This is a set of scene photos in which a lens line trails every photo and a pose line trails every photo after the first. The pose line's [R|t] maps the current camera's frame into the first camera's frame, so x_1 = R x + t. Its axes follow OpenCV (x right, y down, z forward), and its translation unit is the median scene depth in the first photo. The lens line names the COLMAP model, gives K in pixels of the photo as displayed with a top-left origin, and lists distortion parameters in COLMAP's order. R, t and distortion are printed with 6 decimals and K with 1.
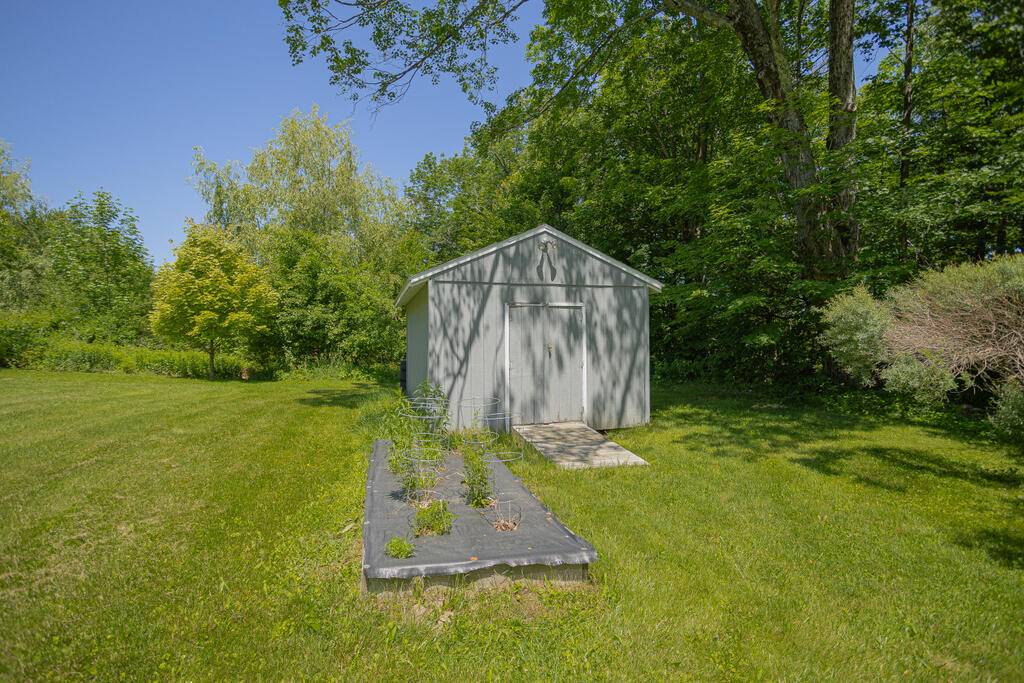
lens RADIAL K [[494.3, 0, 511.8], [0, 494.3, 344.4], [0, 0, 1]] dist [-0.018040, 0.009965]
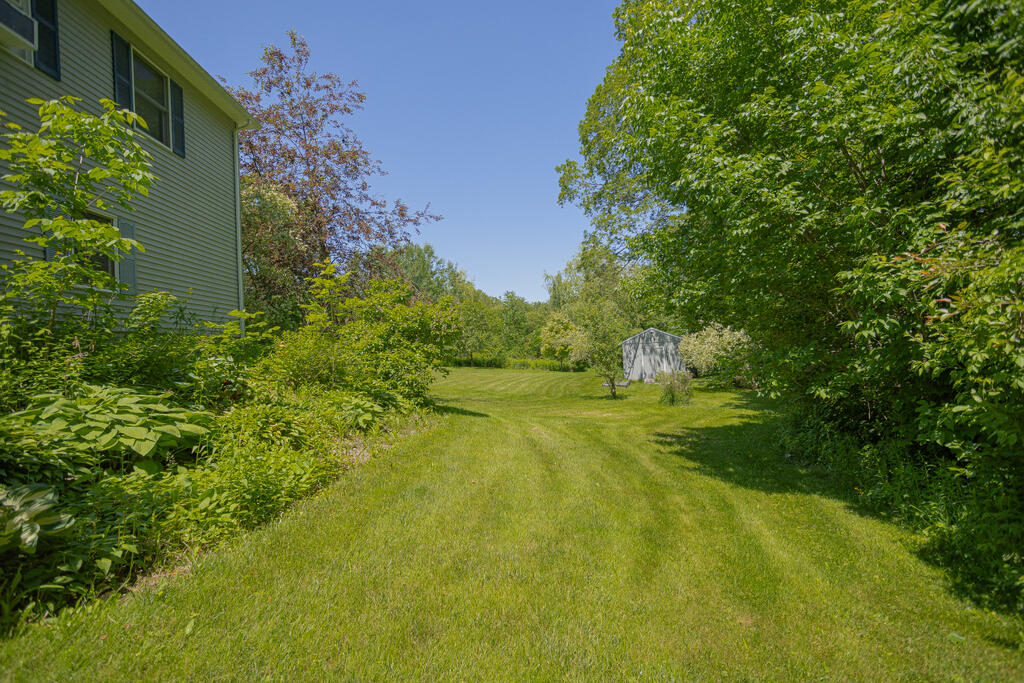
lens RADIAL K [[494.3, 0, 511.5], [0, 494.3, 343.4], [0, 0, 1]] dist [-0.018040, 0.009965]
pose [[0.985797, -0.016959, -0.167083, -0.357783], [0.016653, 0.999856, -0.003235, -0.127779], [0.167113, 0.000407, 0.985938, -2.790596]]
